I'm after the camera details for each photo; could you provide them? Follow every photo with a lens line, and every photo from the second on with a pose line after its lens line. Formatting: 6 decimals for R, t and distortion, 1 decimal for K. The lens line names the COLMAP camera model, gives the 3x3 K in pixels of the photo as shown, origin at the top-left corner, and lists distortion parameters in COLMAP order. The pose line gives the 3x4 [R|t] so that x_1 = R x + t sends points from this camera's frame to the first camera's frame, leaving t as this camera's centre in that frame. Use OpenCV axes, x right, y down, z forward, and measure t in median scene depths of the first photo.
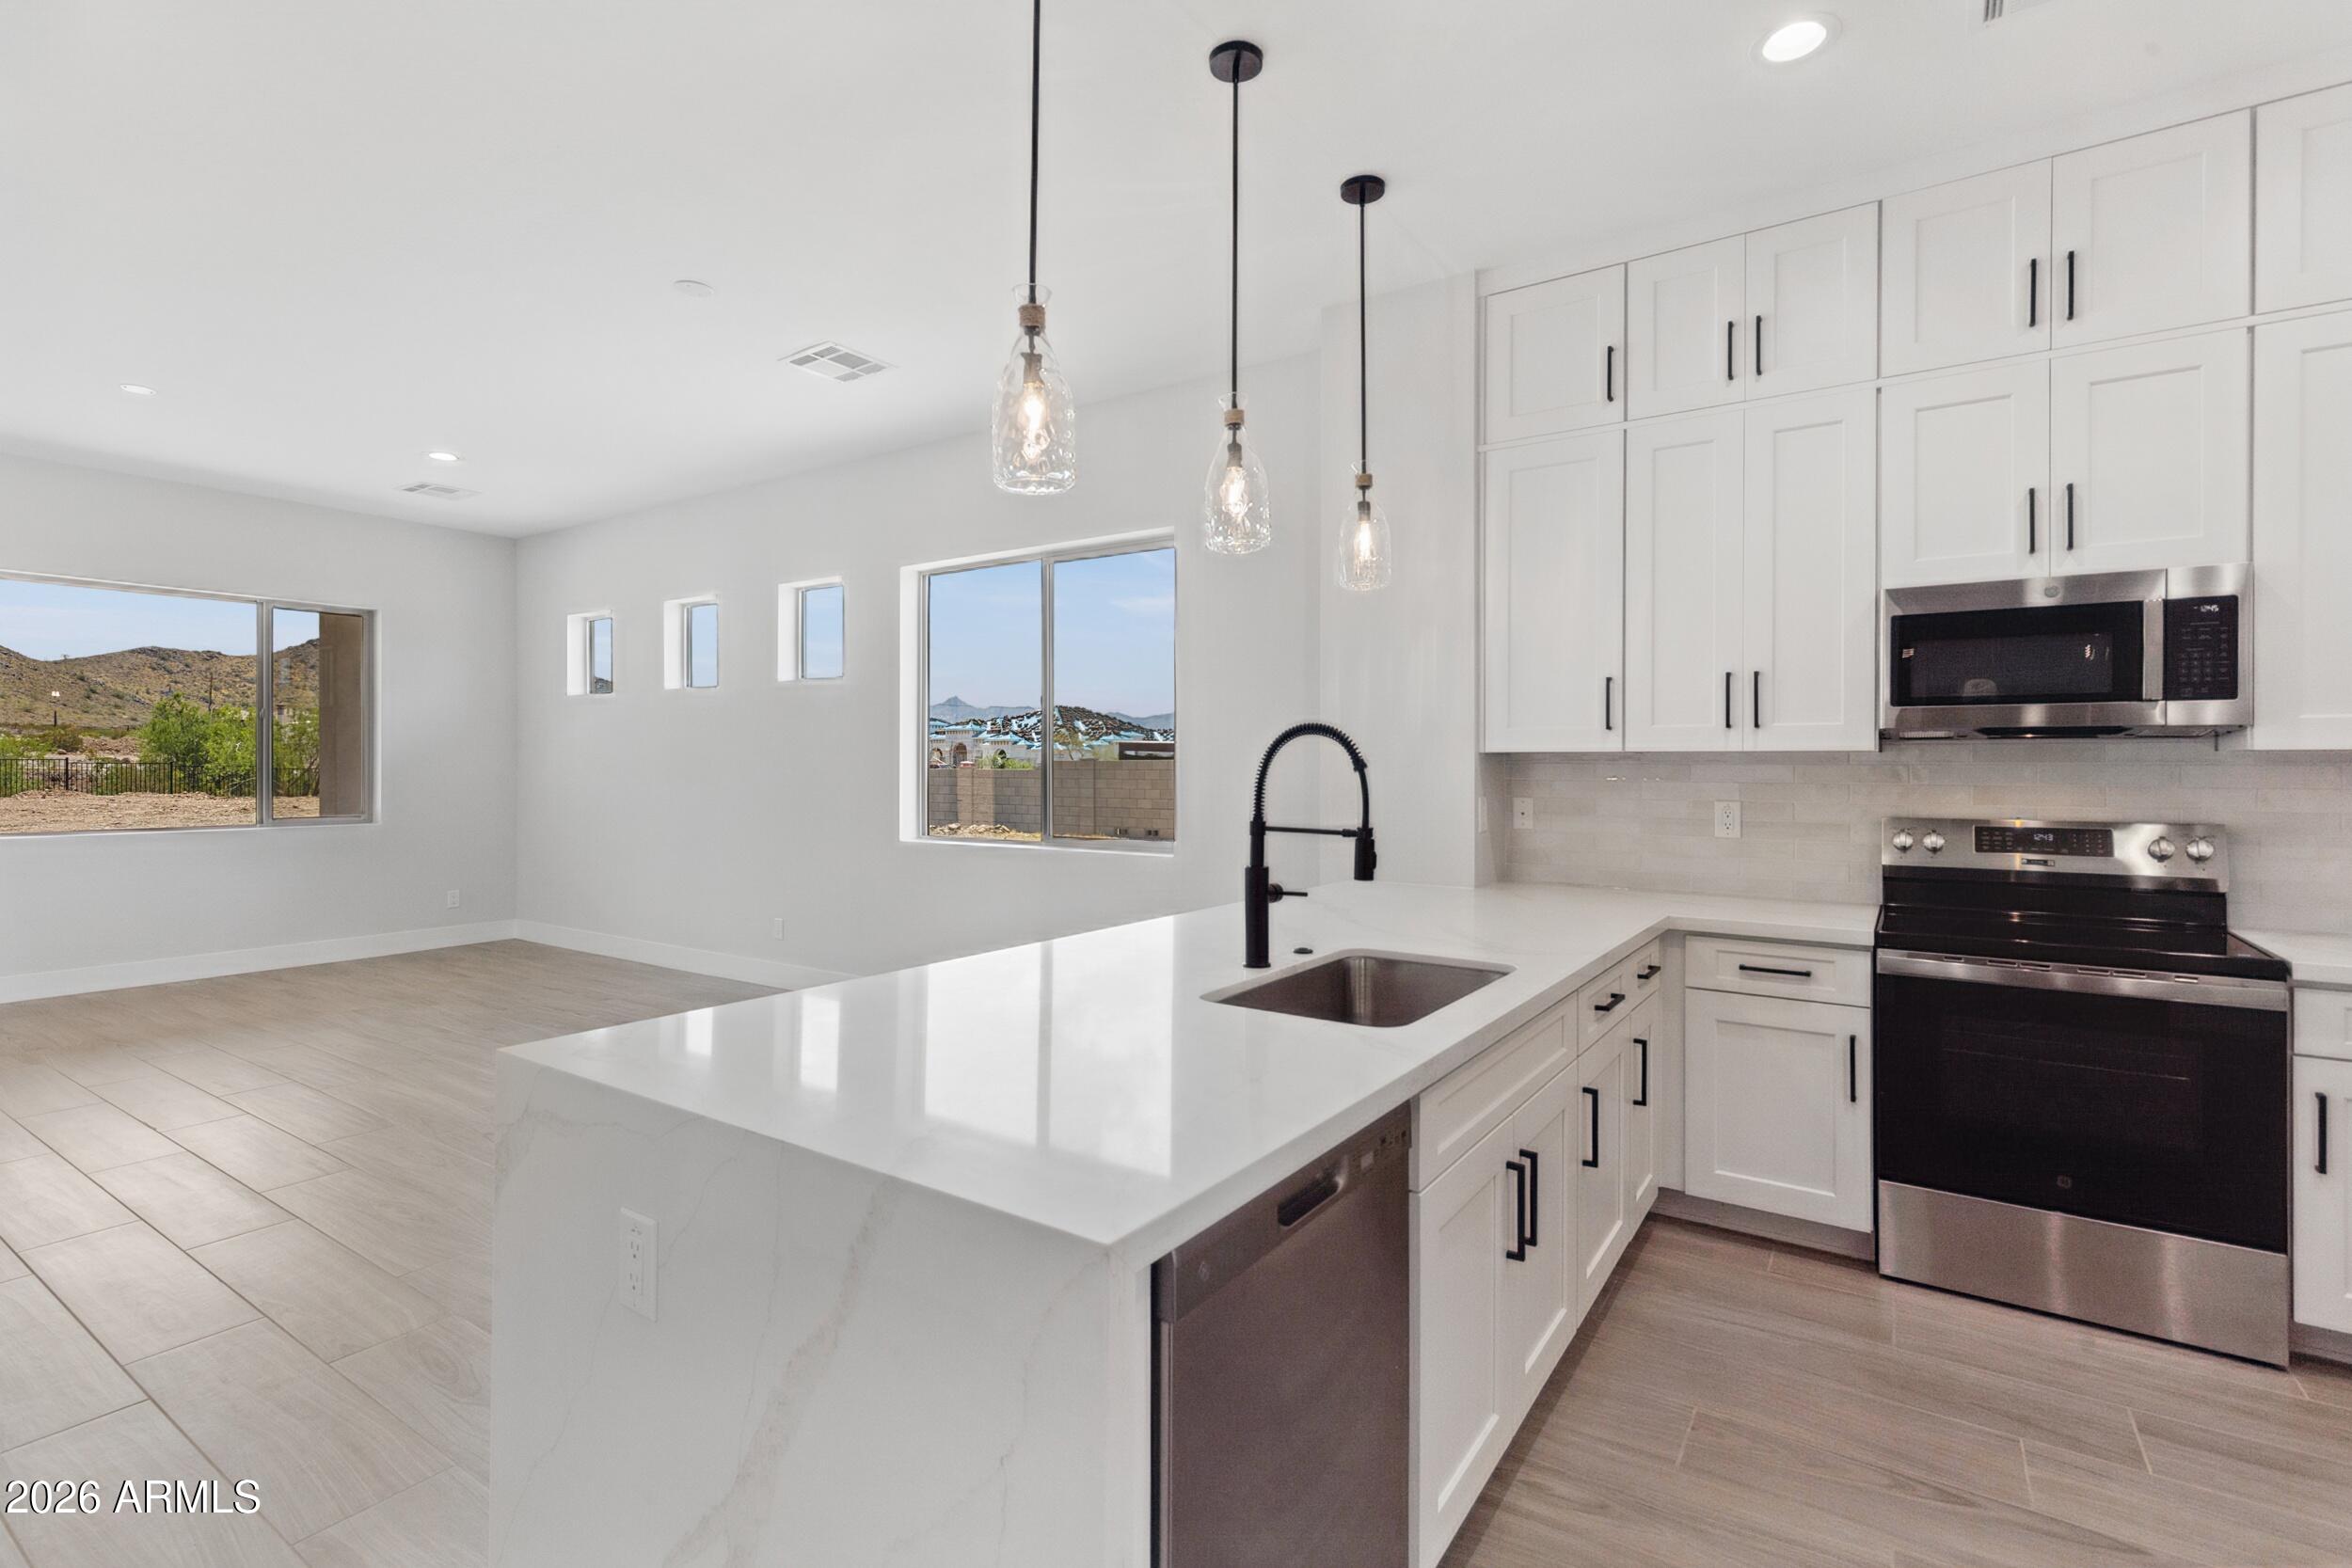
lens RADIAL K [[1073.1, 0, 1178.0], [0, 1073.1, 770.8], [0, 0, 1]] dist [0.013875, -0.001223]
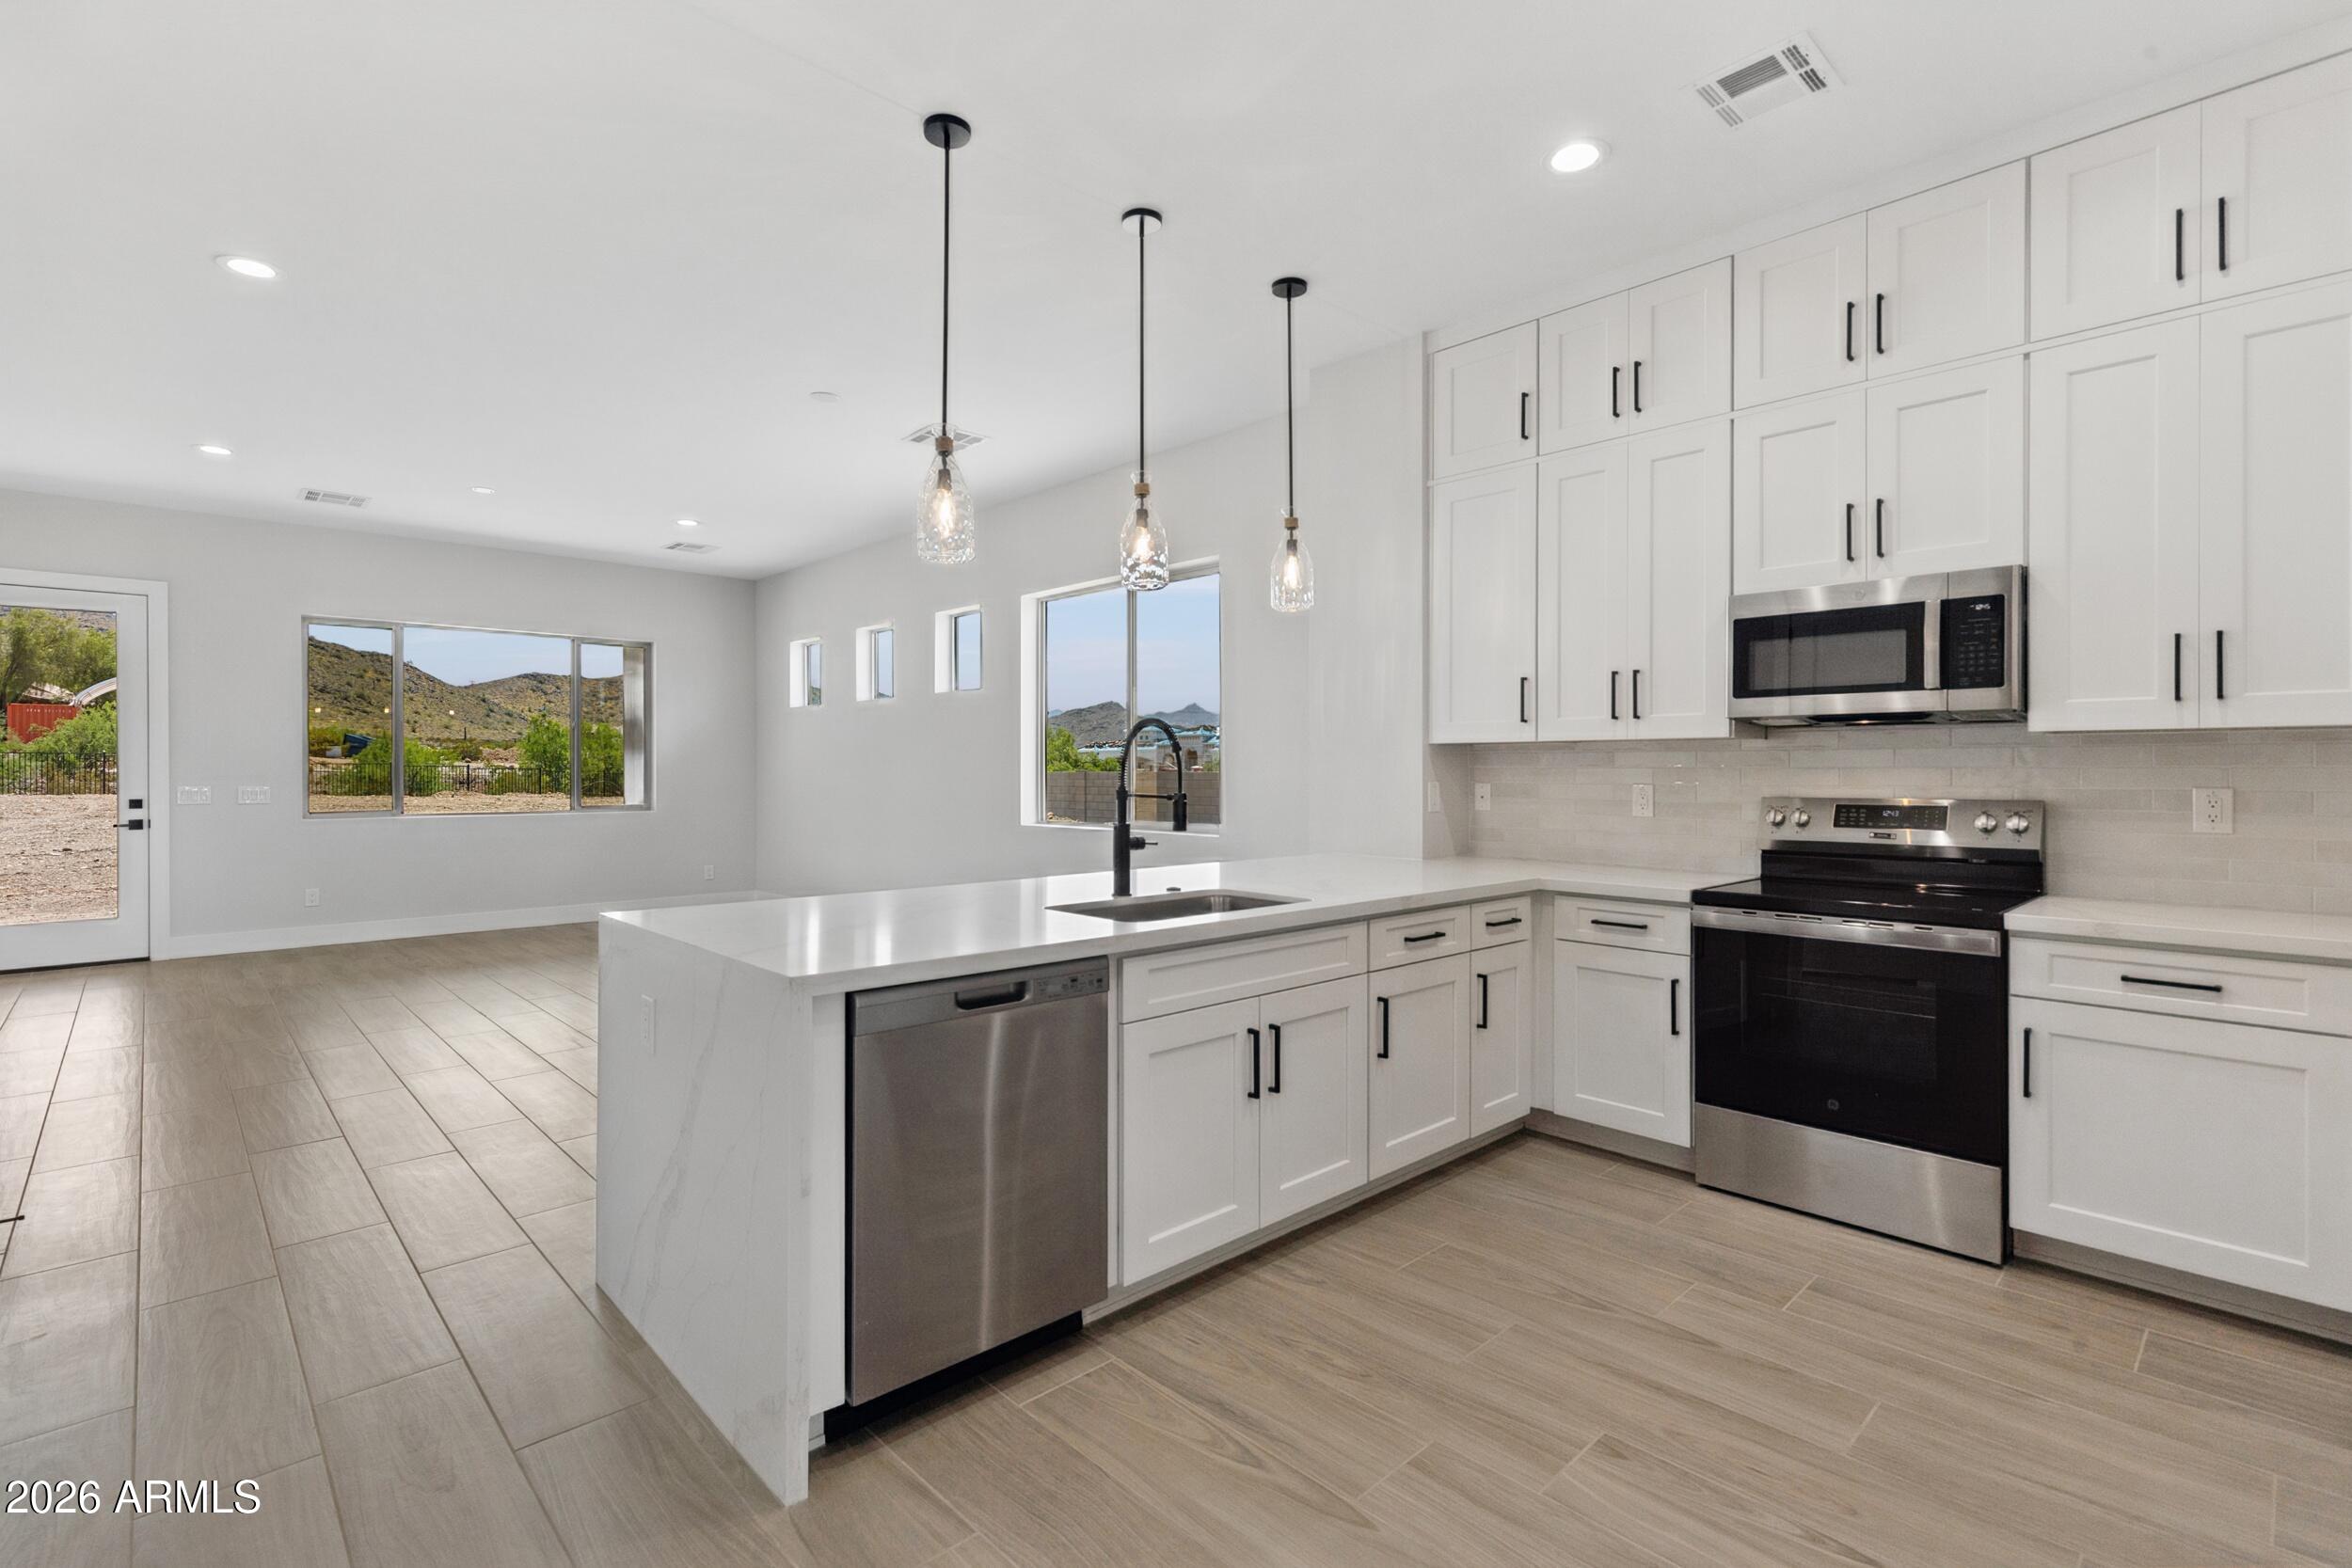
lens RADIAL K [[1073.1, 0, 1180.4], [0, 1073.1, 775.2], [0, 0, 1]] dist [0.013875, -0.001223]
pose [[0.976664, -0.004531, -0.214726, 0.326925], [0.005081, 0.999985, 0.002012, 0.016510], [0.214713, -0.003056, 0.976672, -0.242762]]
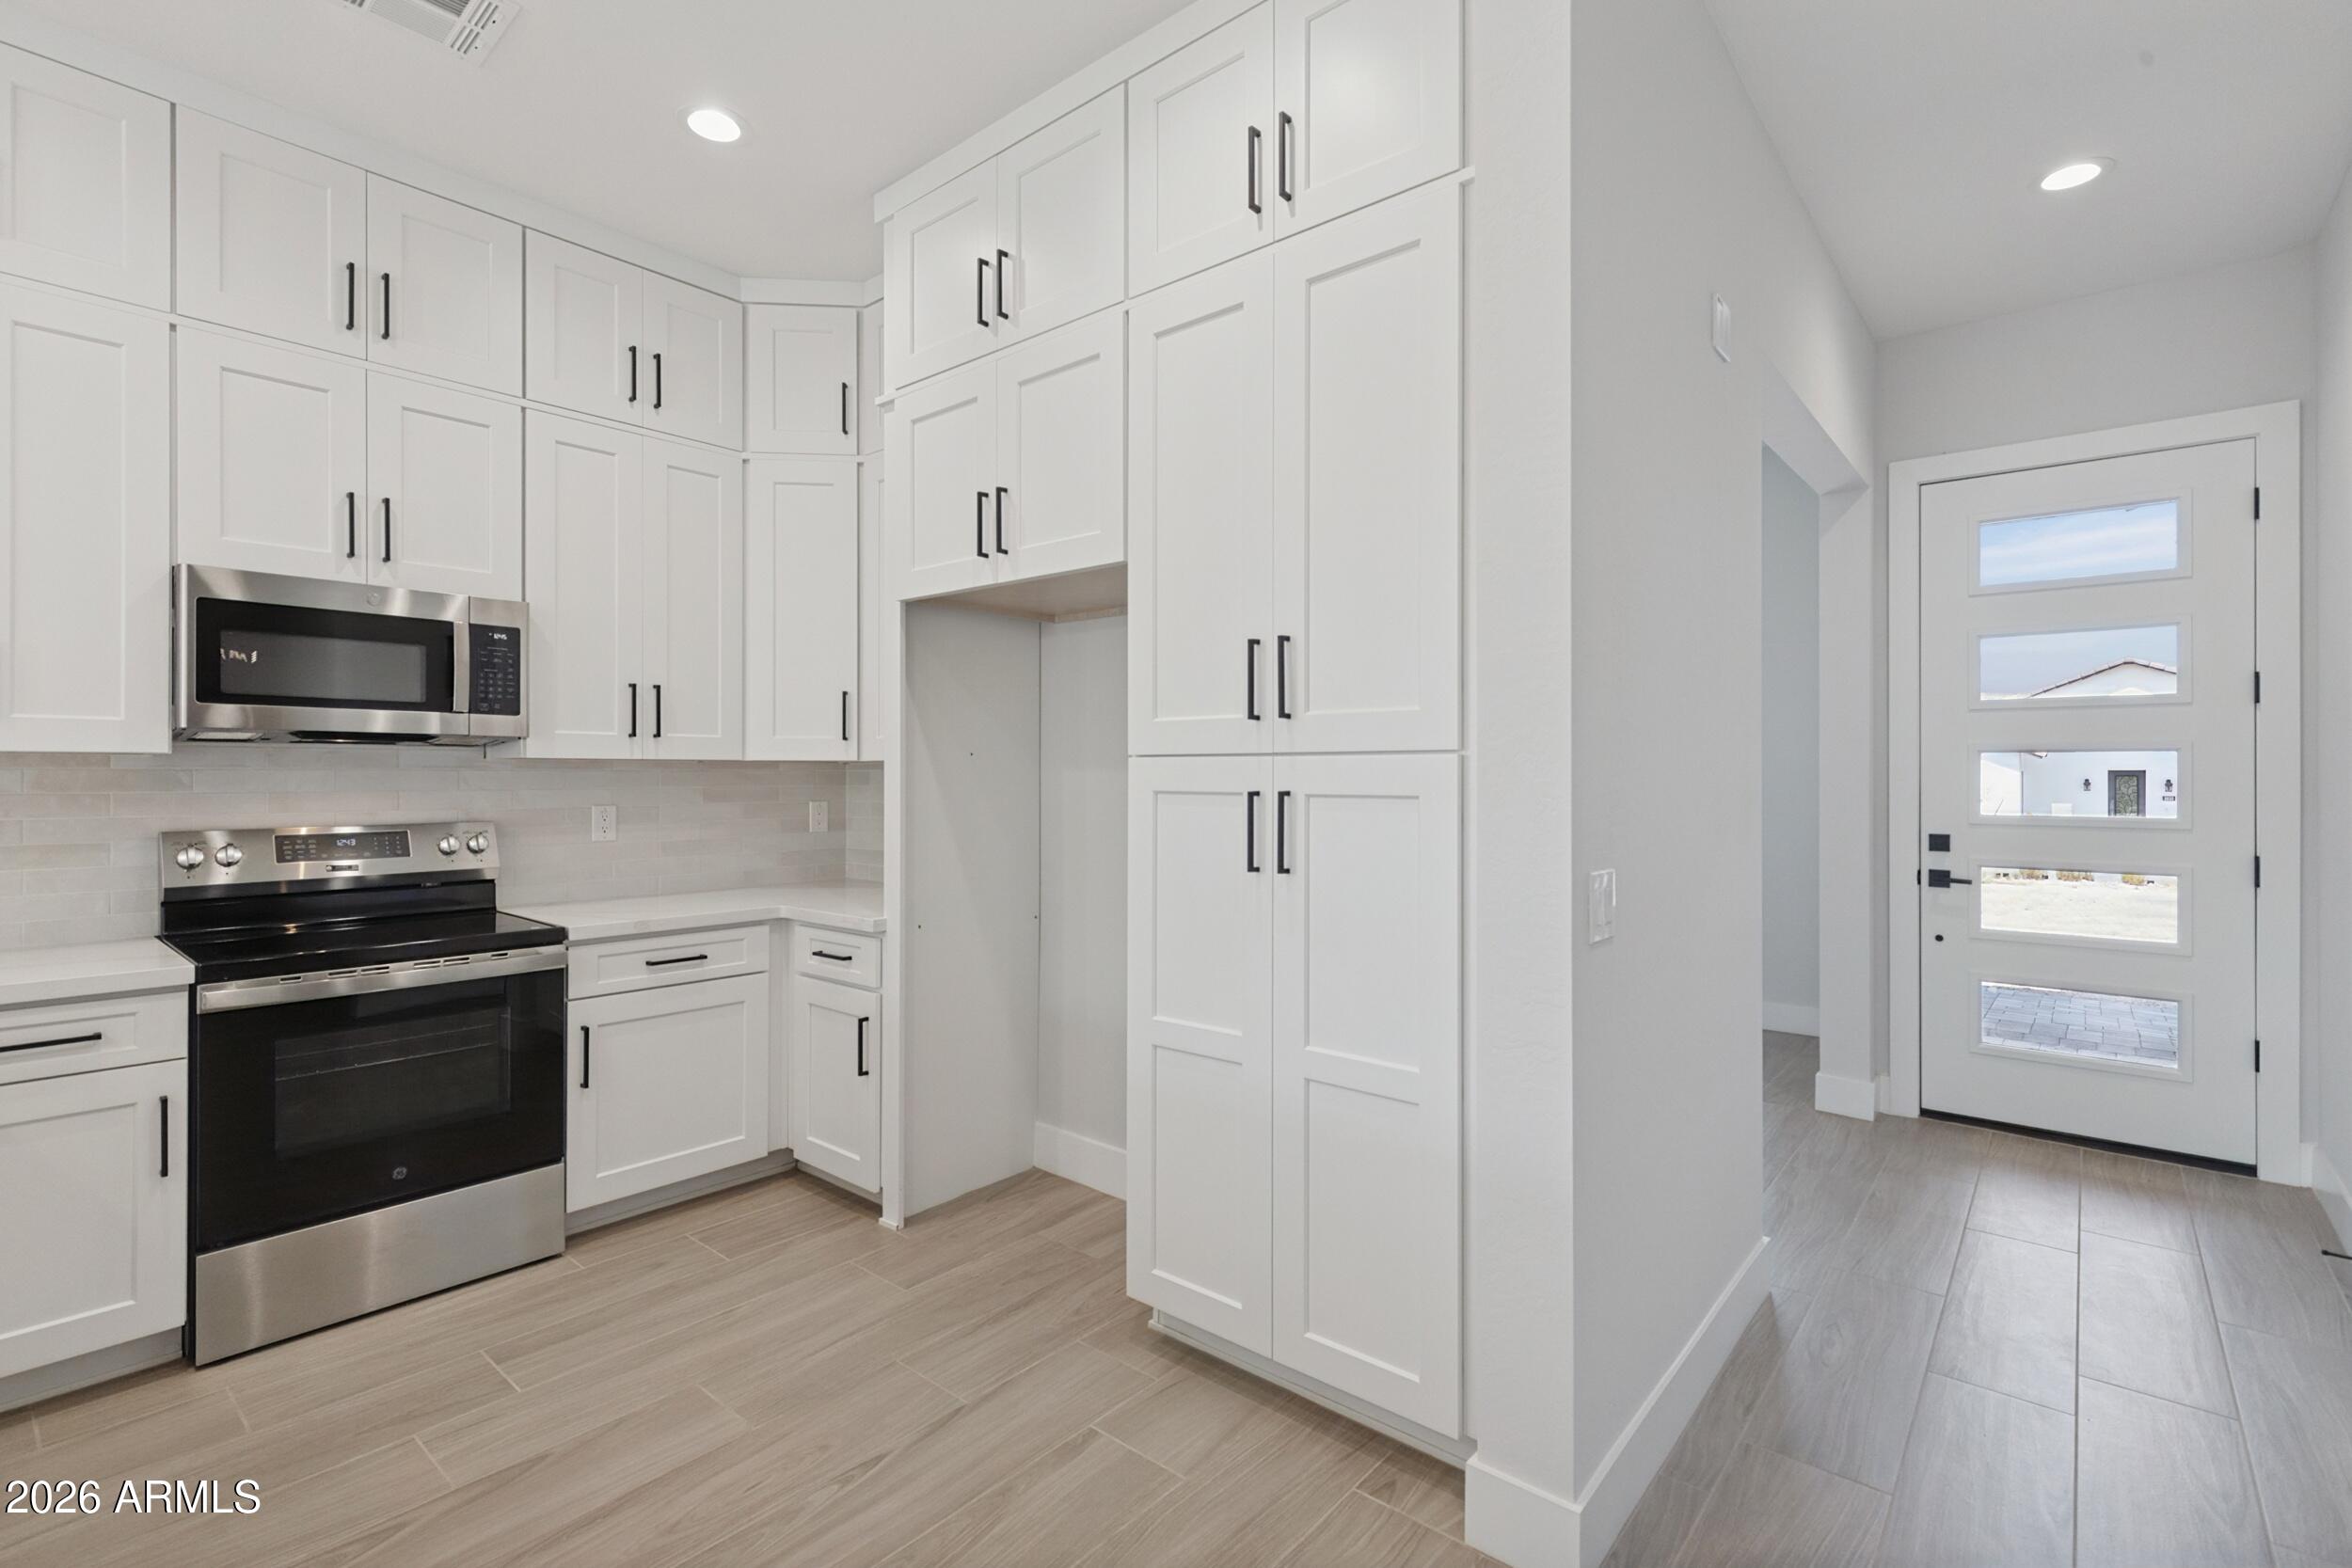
lens RADIAL K [[1073.1, 0, 1163.1], [0, 1073.1, 776.0], [0, 0, 1]] dist [0.013875, -0.001223]
pose [[0.124160, -0.003907, 0.992255, -0.099313], [0.002258, 0.999991, 0.003655, -0.001740], [-0.992260, 0.001786, 0.124168, 0.126928]]
